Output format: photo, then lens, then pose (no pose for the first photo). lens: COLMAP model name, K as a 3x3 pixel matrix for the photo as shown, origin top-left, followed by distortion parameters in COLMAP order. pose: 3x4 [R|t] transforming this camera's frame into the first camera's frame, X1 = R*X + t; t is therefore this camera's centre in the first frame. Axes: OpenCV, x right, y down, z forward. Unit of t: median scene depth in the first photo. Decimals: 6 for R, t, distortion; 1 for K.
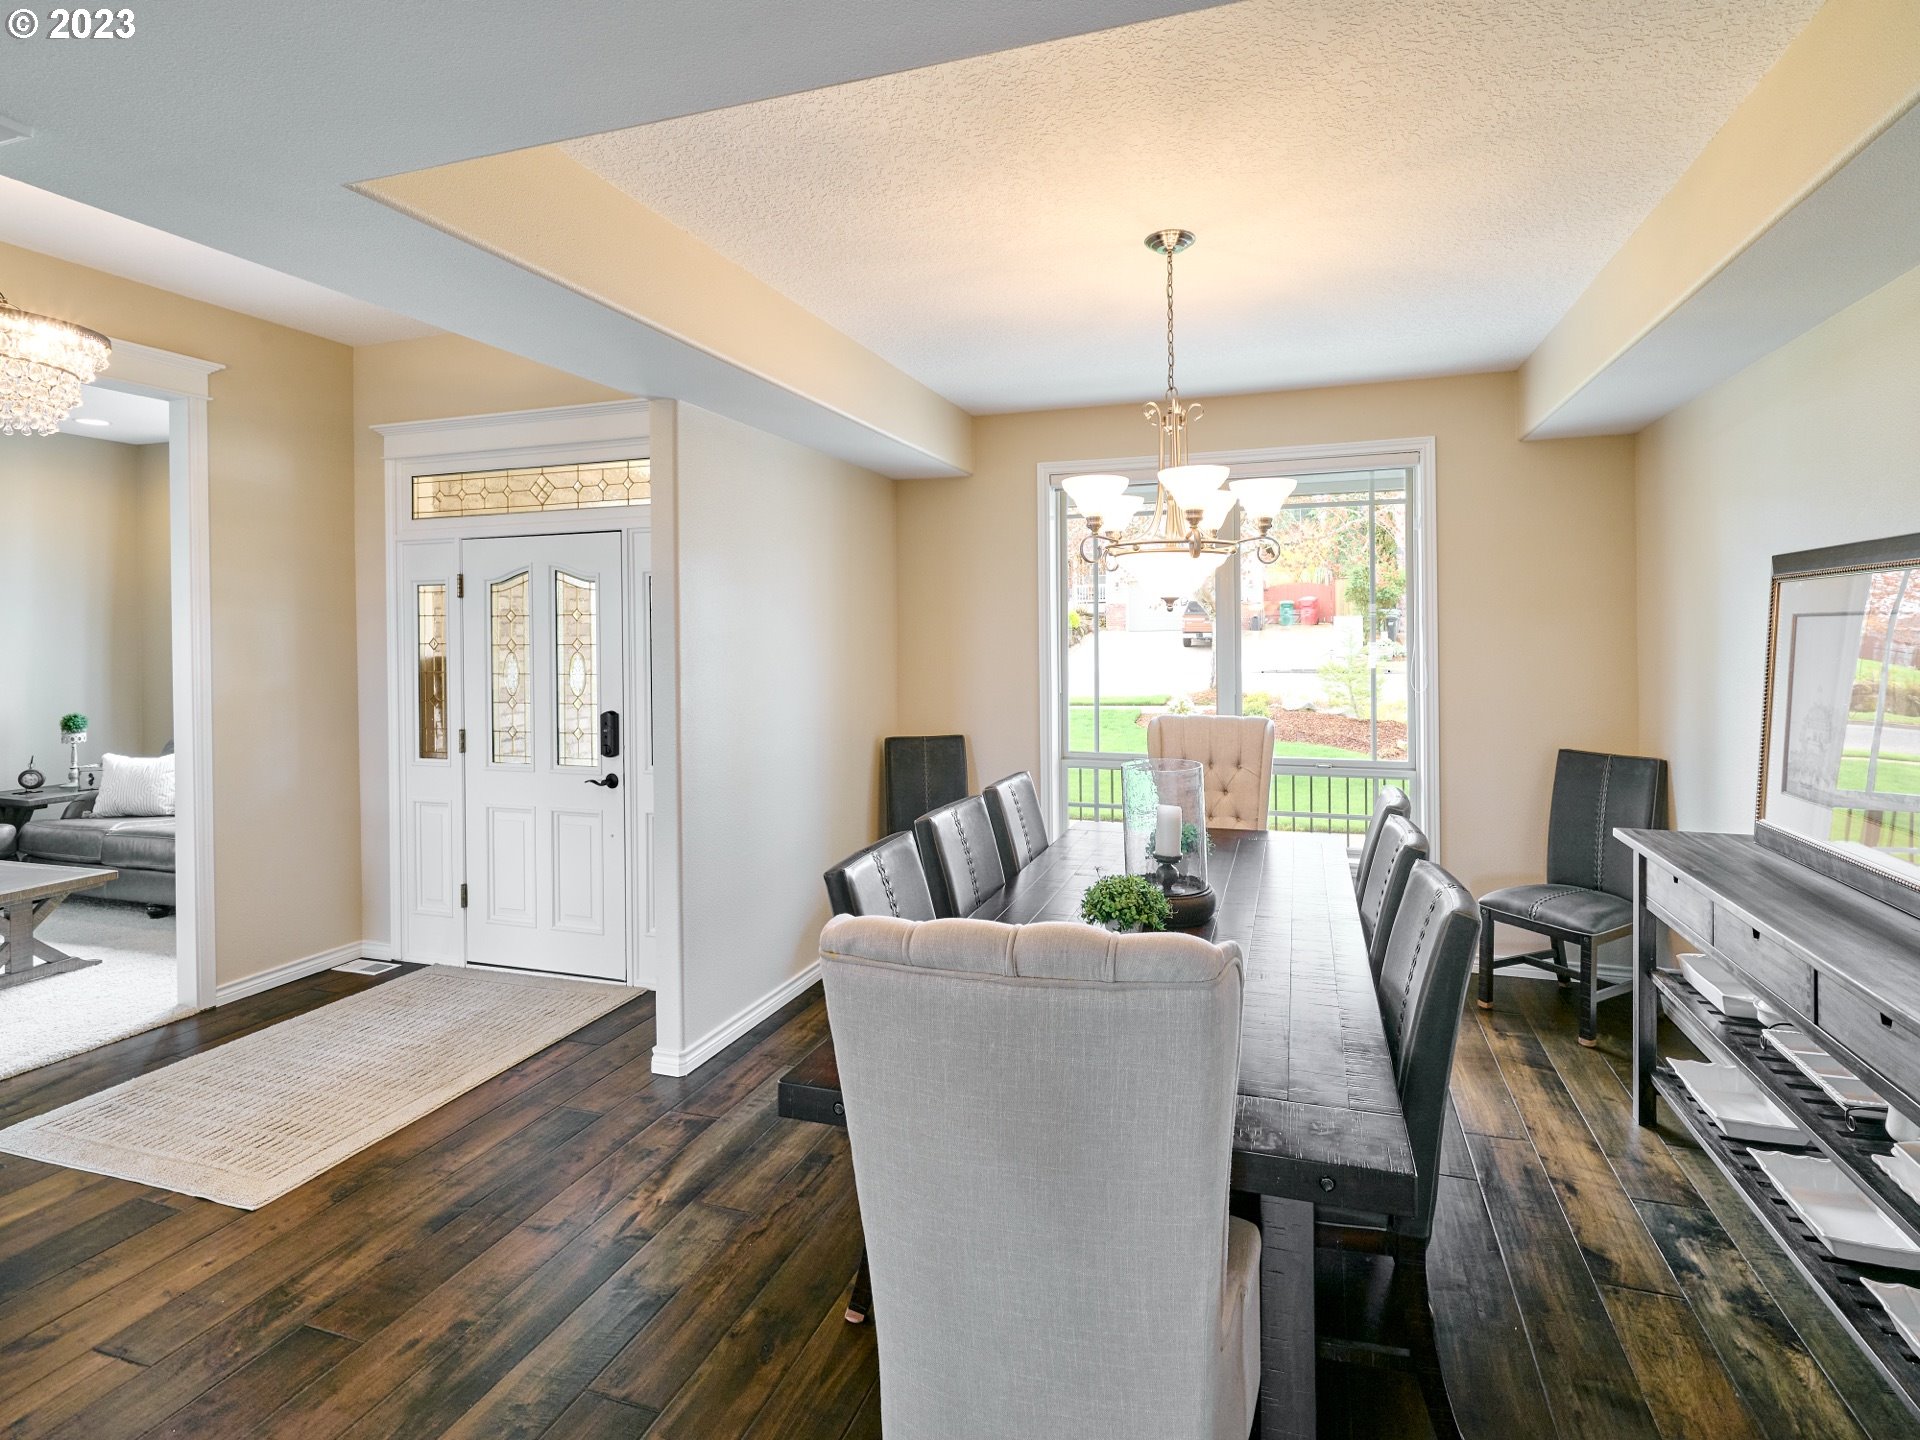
lens RADIAL K [[978.5, 0, 958.2], [0, 978.5, 679.6], [0, 0, 1]] dist [-0.000574, 0.000481]
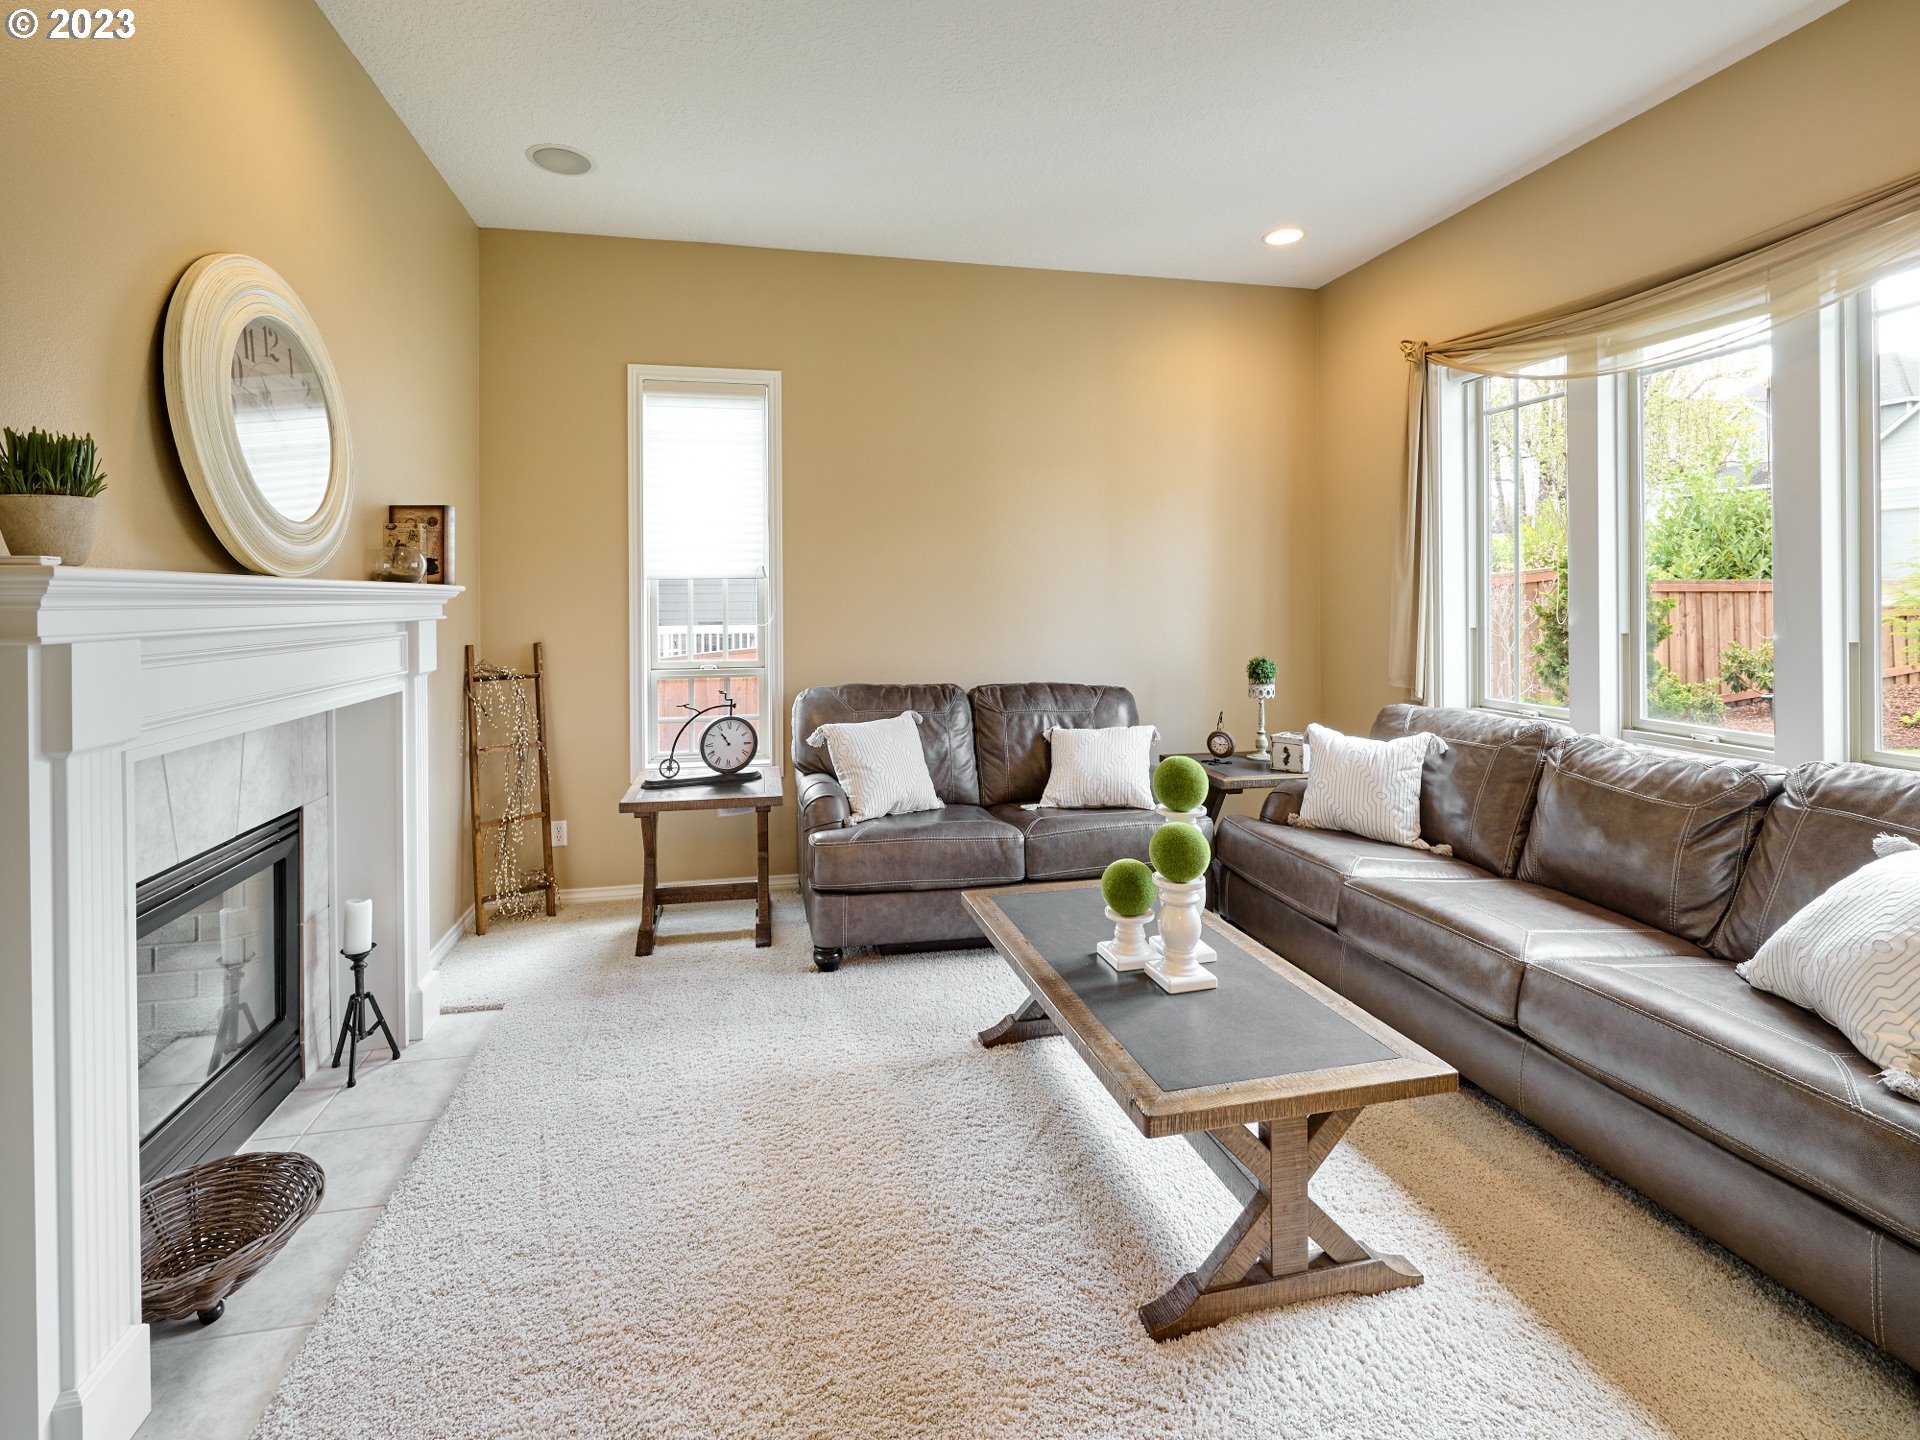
lens RADIAL K [[978.5, 0, 958.2], [0, 978.5, 679.6], [0, 0, 1]] dist [-0.000574, 0.000481]
pose [[0.575619, 0.094224, -0.812271, -0.478266], [-0.056785, 0.995547, 0.075243, 0.009843], [0.815744, 0.002814, 0.578406, 0.424085]]
